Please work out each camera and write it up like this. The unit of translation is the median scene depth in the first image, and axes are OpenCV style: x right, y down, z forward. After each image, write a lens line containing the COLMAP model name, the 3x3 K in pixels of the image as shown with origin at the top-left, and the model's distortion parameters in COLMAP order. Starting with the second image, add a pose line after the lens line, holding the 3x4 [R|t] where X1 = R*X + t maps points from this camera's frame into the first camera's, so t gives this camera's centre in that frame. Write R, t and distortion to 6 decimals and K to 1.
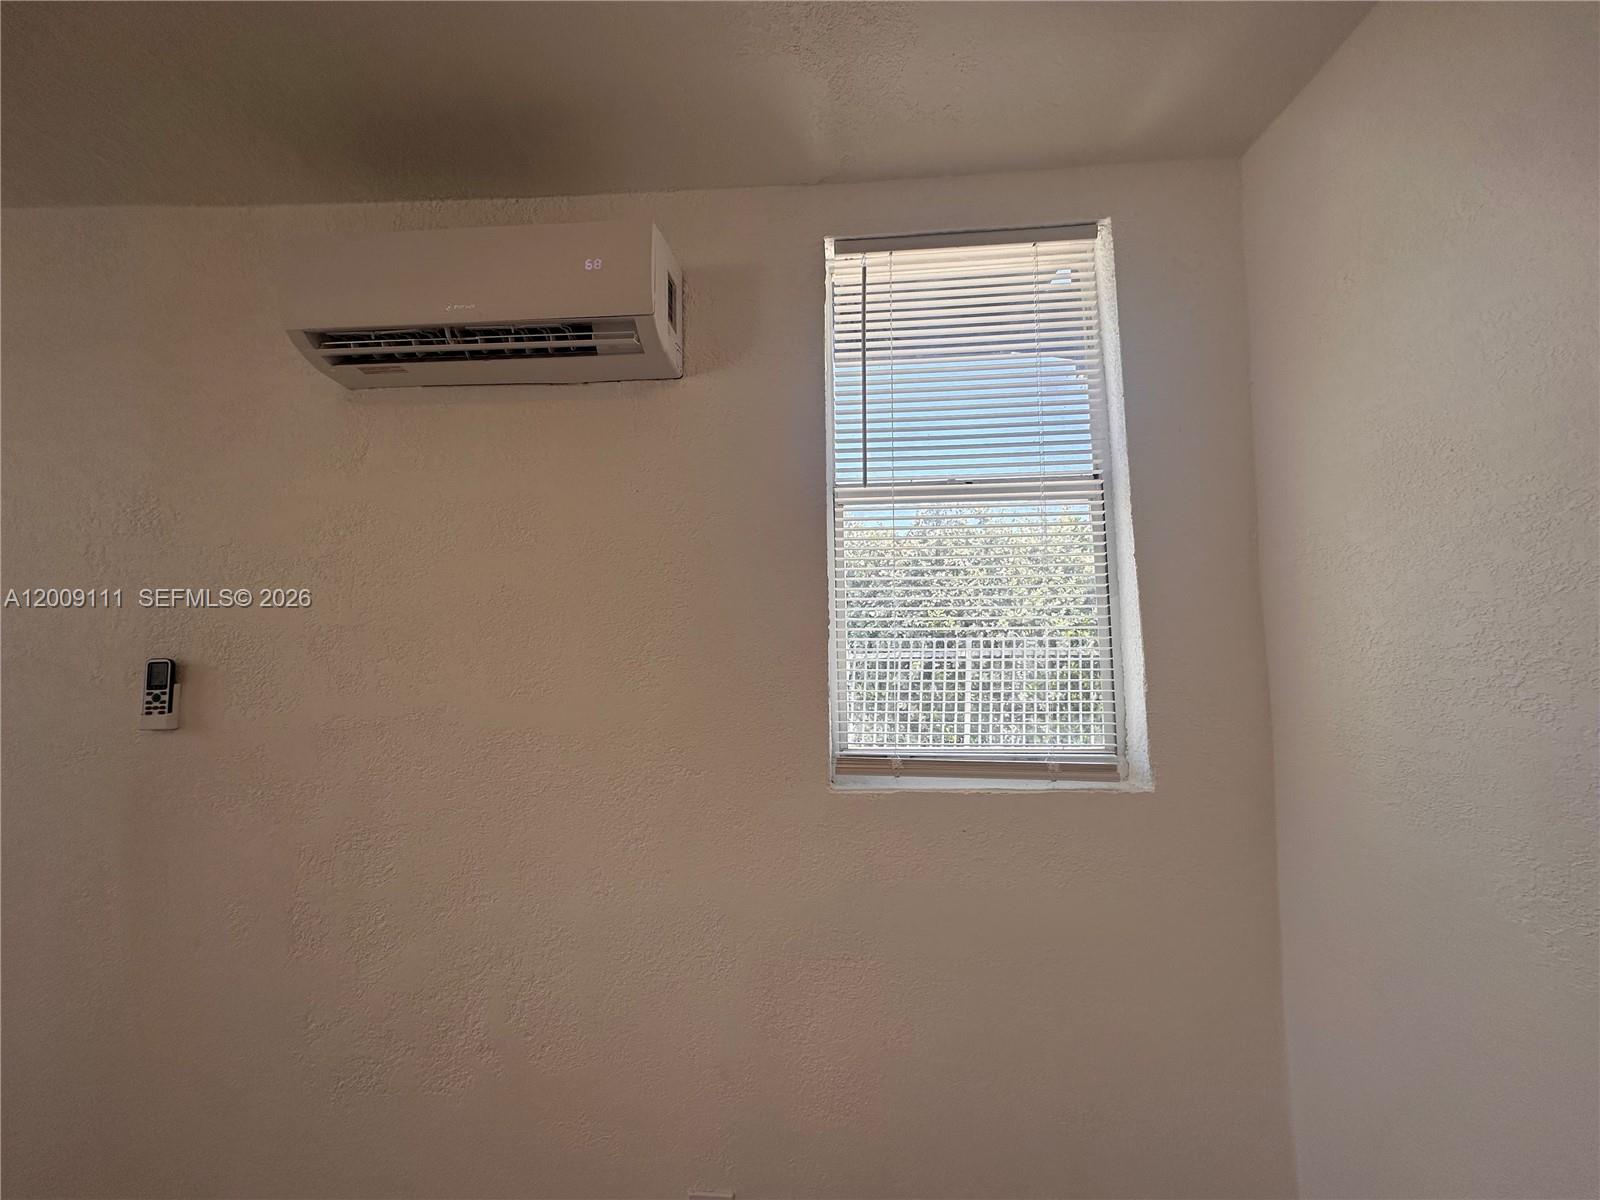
lens RADIAL K [[634.9, 0, 793.4], [0, 634.9, 595.1], [0, 0, 1]] dist [-0.001064, 0.000825]
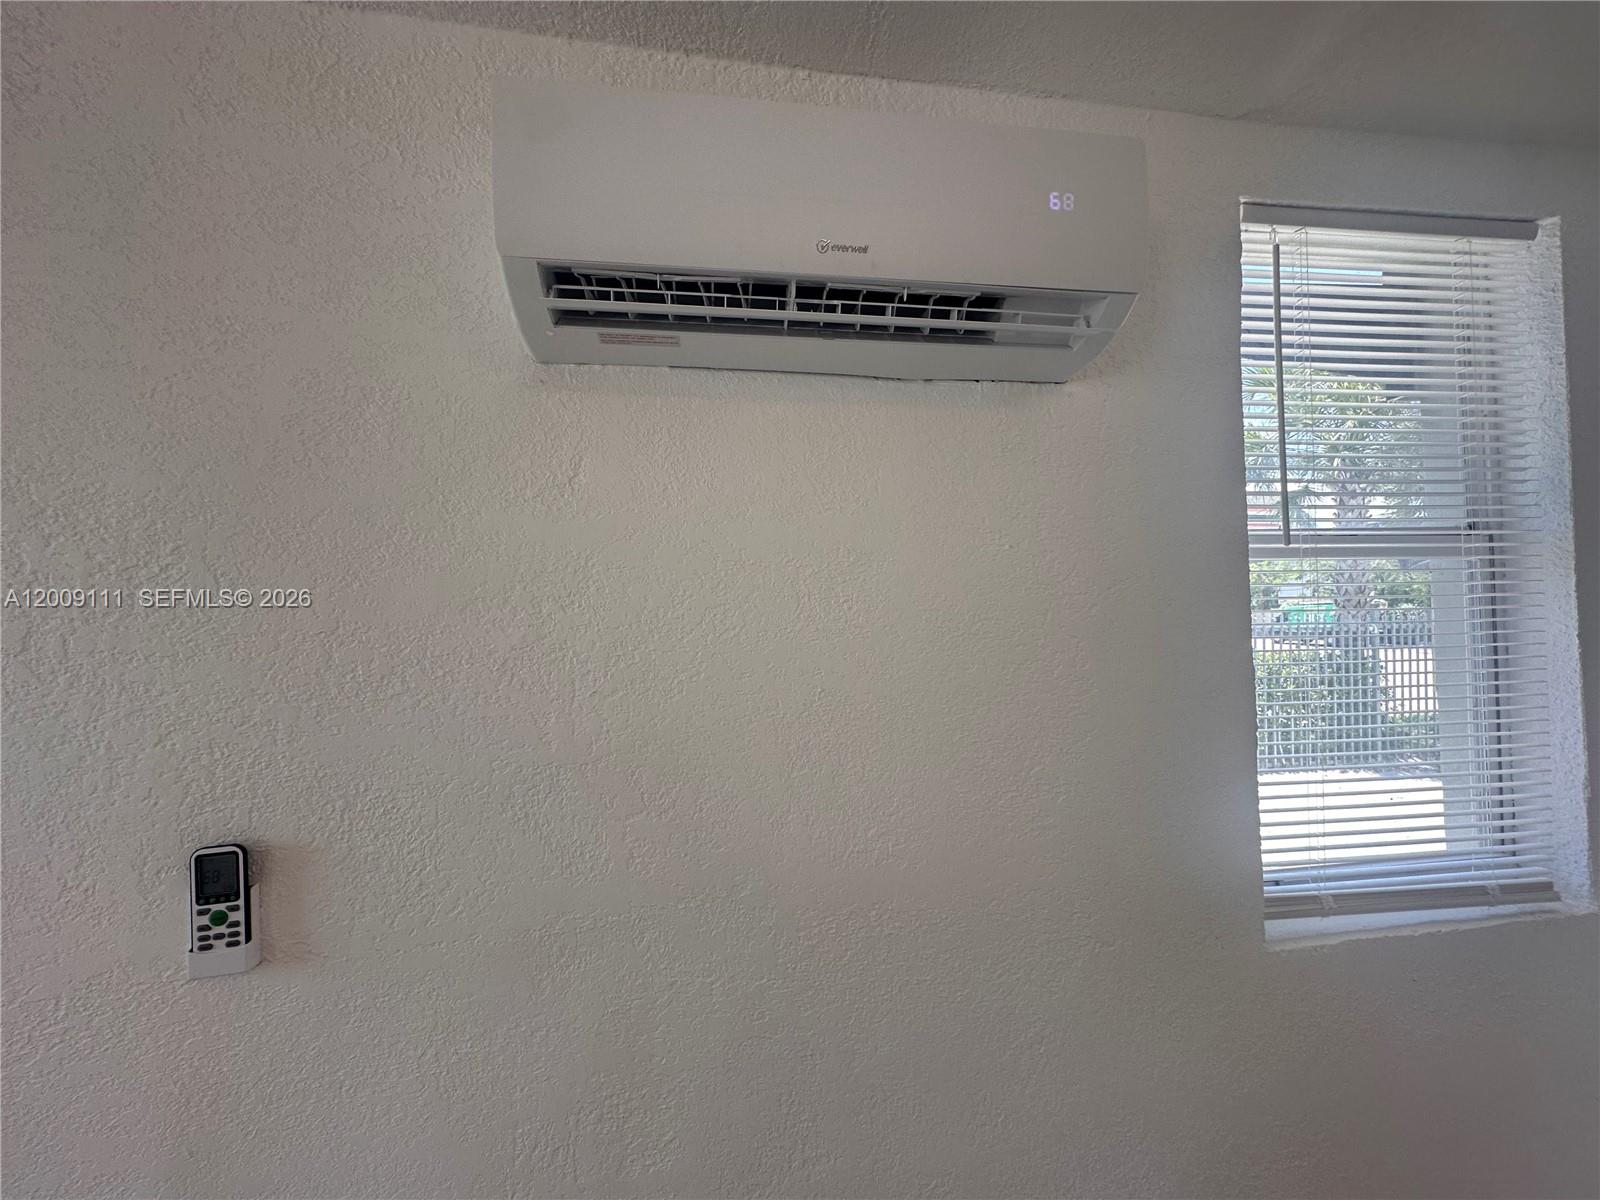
lens RADIAL K [[634.9, 0, 801.7], [0, 634.9, 595.6], [0, 0, 1]] dist [-0.001064, 0.000825]
pose [[0.978170, -0.006767, 0.207695, -0.620582], [-0.007458, 0.997682, 0.067632, -0.158066], [-0.207672, -0.067705, 0.975853, 0.375988]]
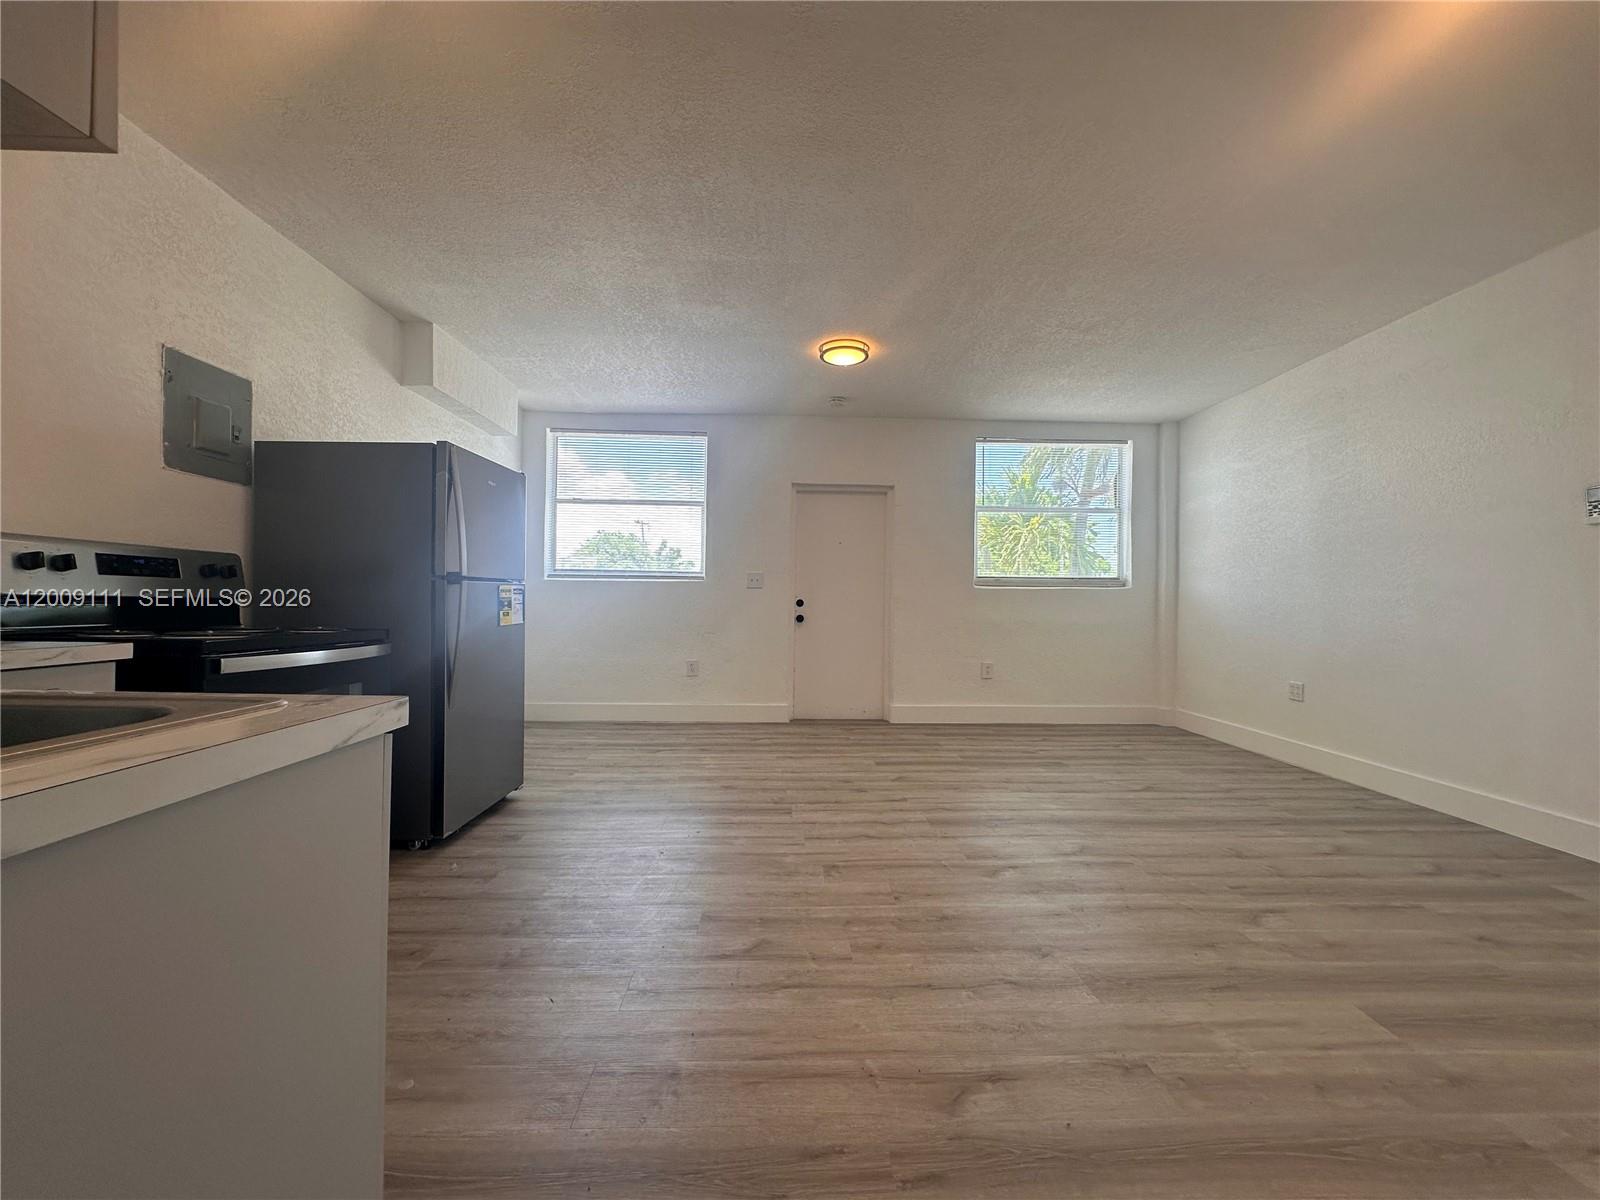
lens RADIAL K [[634.9, 0, 799.5], [0, 634.9, 600.5], [0, 0, 1]] dist [-0.001064, 0.000825]
pose [[0.074793, -0.005943, -0.997181, 0.710715], [0.088977, 0.996033, 0.000737, 0.238286], [0.993222, -0.088781, 0.075025, -1.525383]]
